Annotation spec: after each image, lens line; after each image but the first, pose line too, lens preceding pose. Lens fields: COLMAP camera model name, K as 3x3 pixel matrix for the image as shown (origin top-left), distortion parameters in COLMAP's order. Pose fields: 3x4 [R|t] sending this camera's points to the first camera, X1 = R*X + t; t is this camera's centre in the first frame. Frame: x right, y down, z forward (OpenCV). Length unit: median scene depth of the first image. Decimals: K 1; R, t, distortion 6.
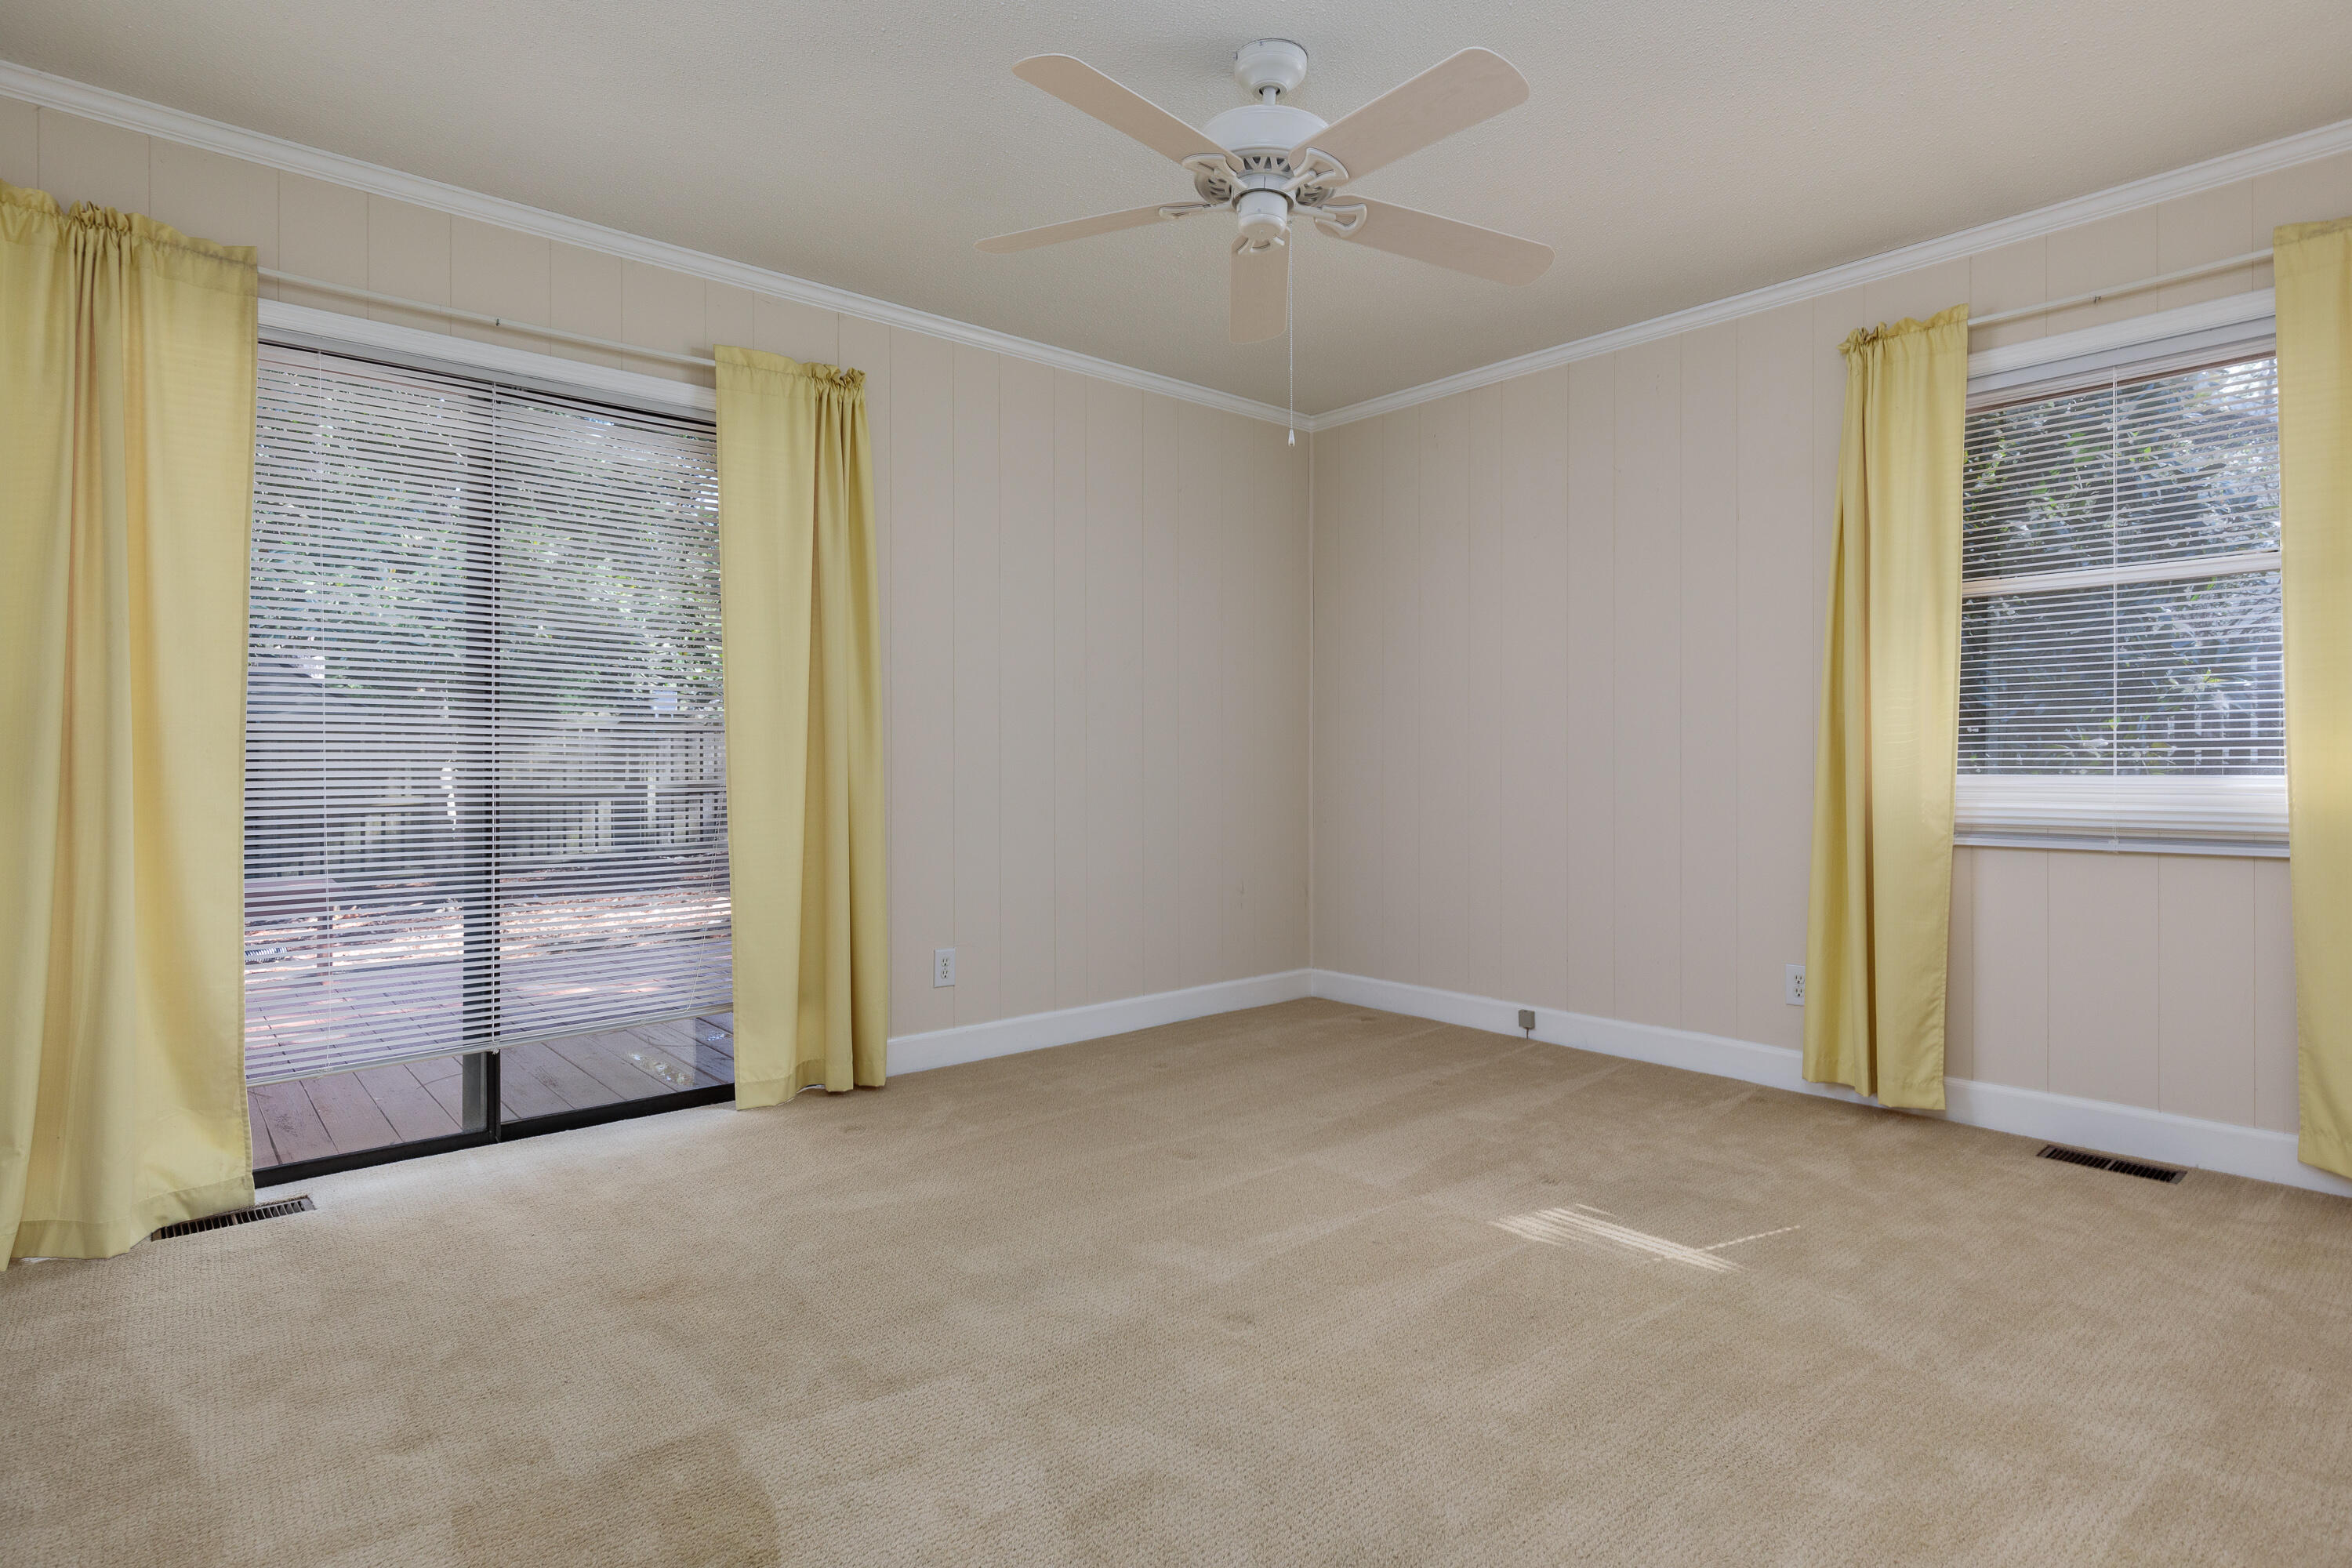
lens RADIAL K [[1206.2, 0, 1174.9], [0, 1206.2, 767.3], [0, 0, 1]] dist [0.001418, 0.000474]
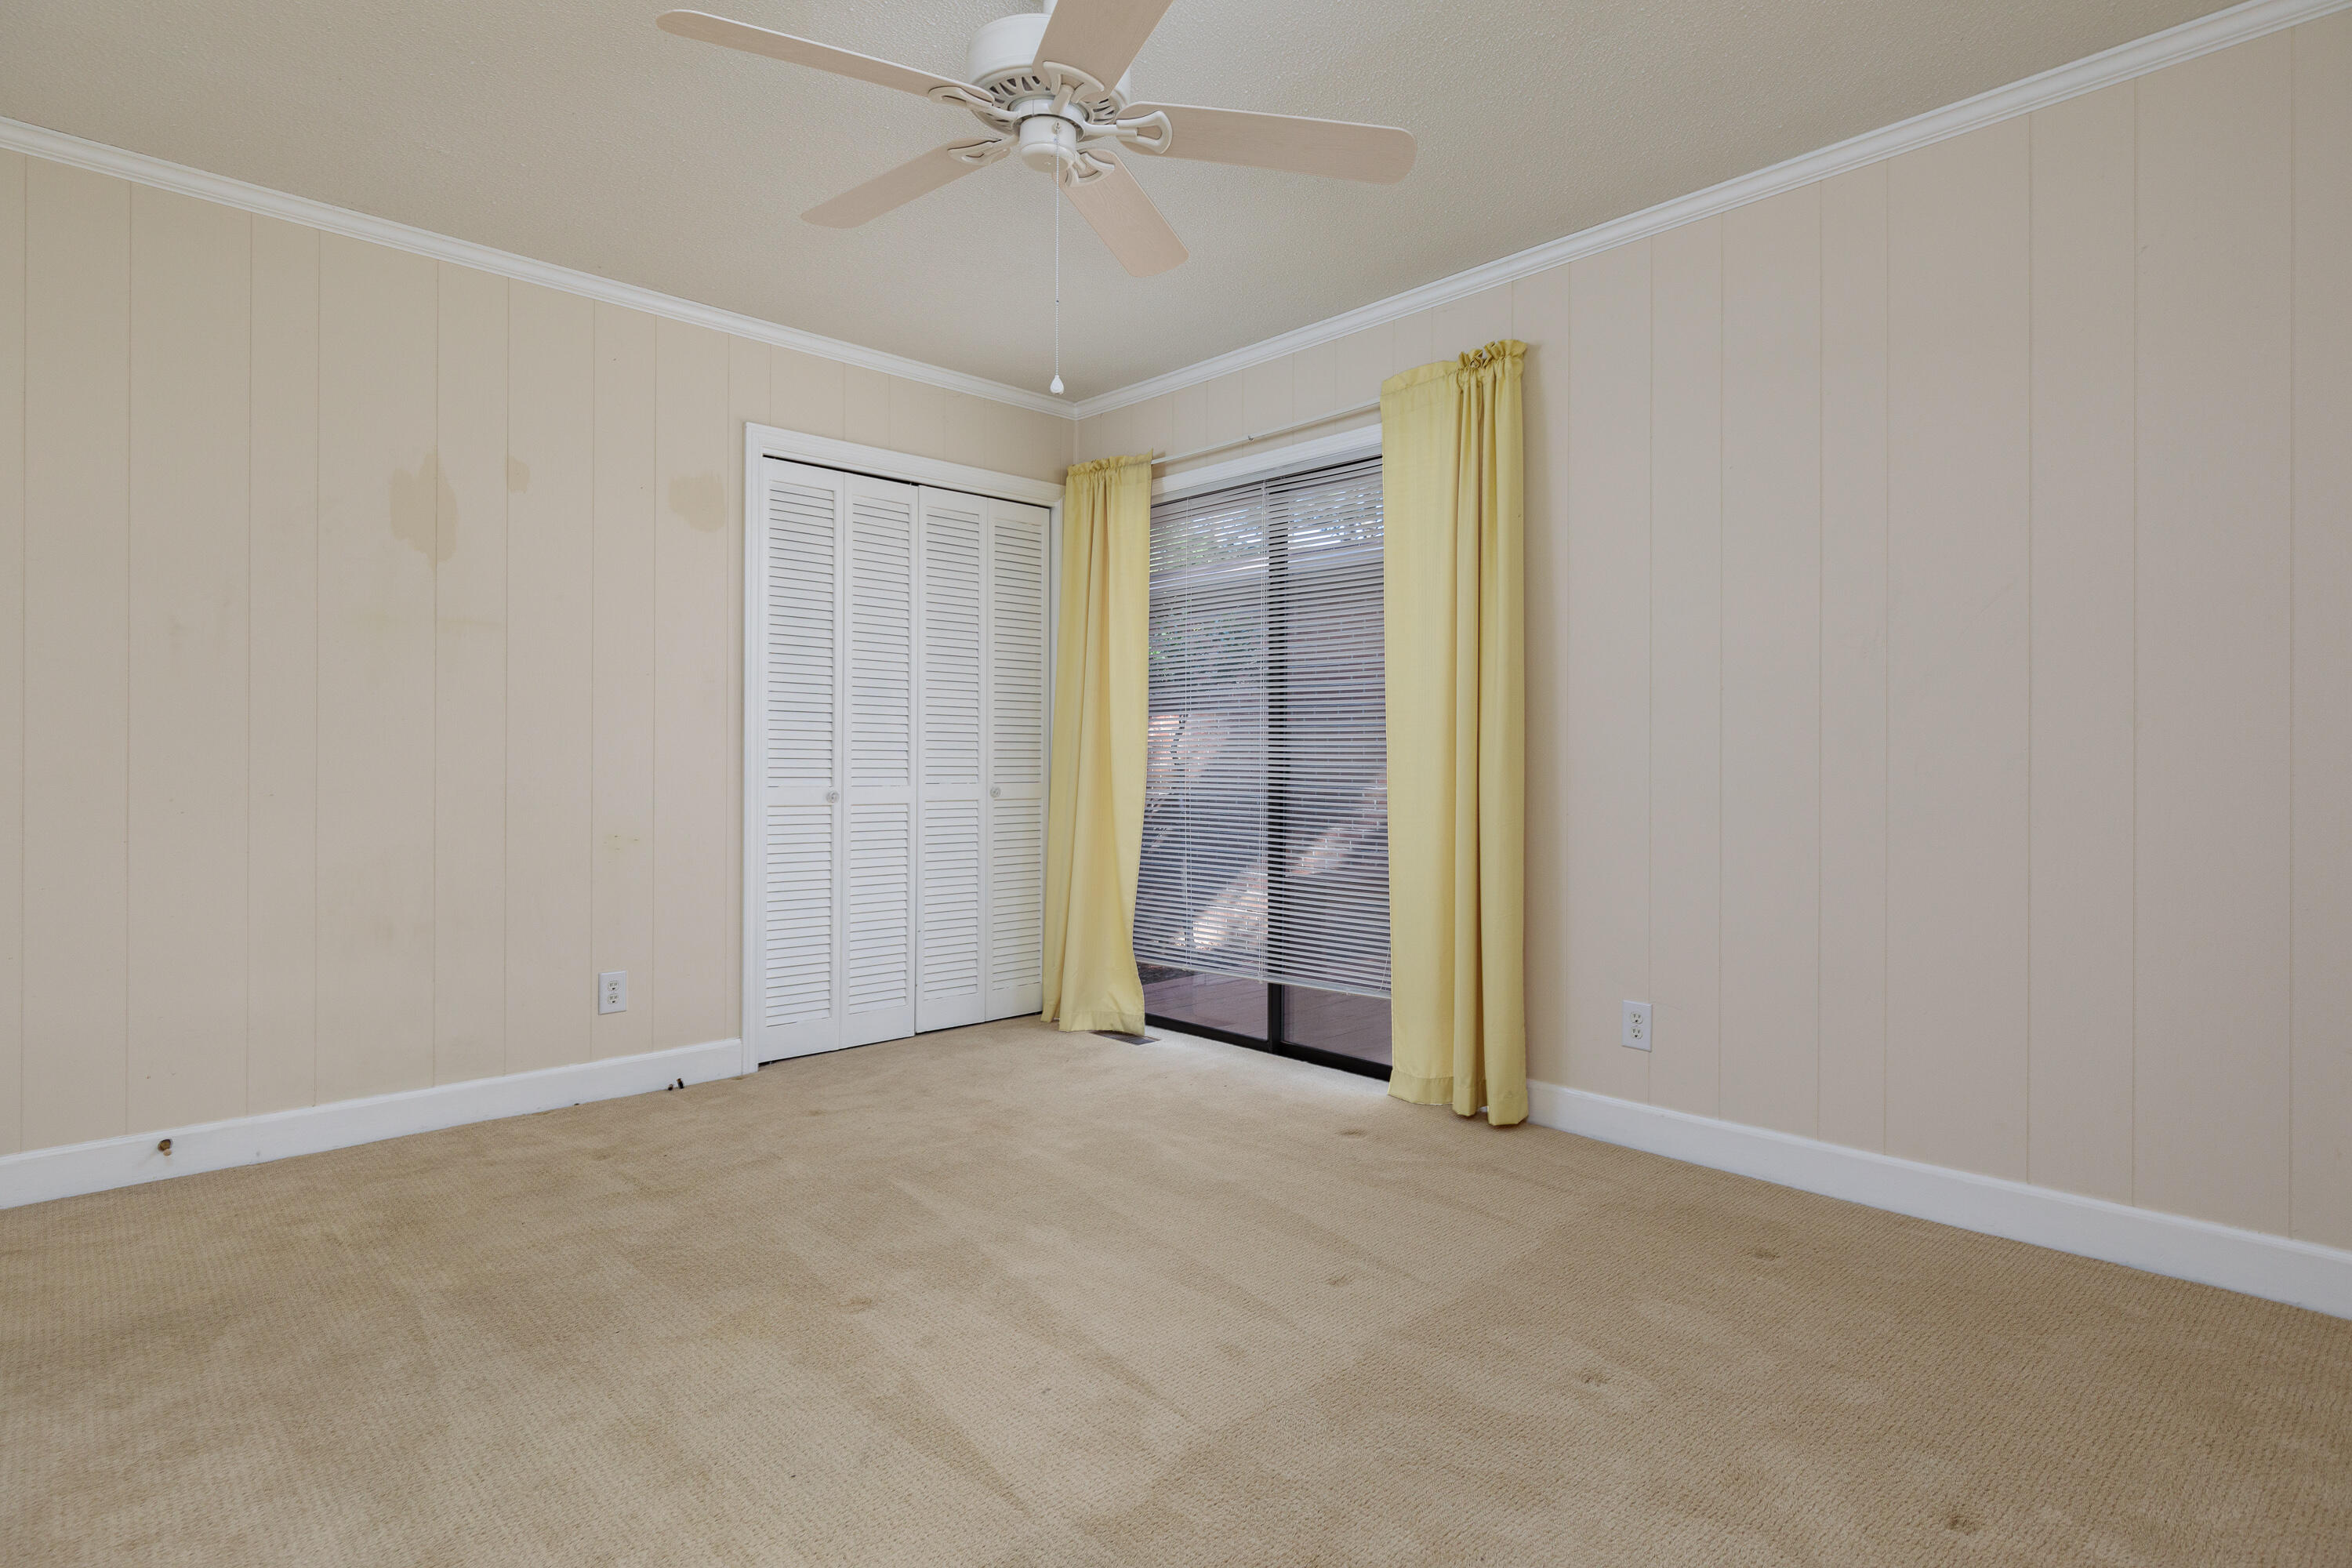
lens RADIAL K [[1206.2, 0, 1174.9], [0, 1206.2, 767.3], [0, 0, 1]] dist [0.001418, 0.000474]
pose [[0.038648, 0.004501, -0.999243, 0.747751], [-0.006452, 0.999970, 0.004254, -0.007644], [0.999232, 0.006282, 0.038676, 0.834084]]
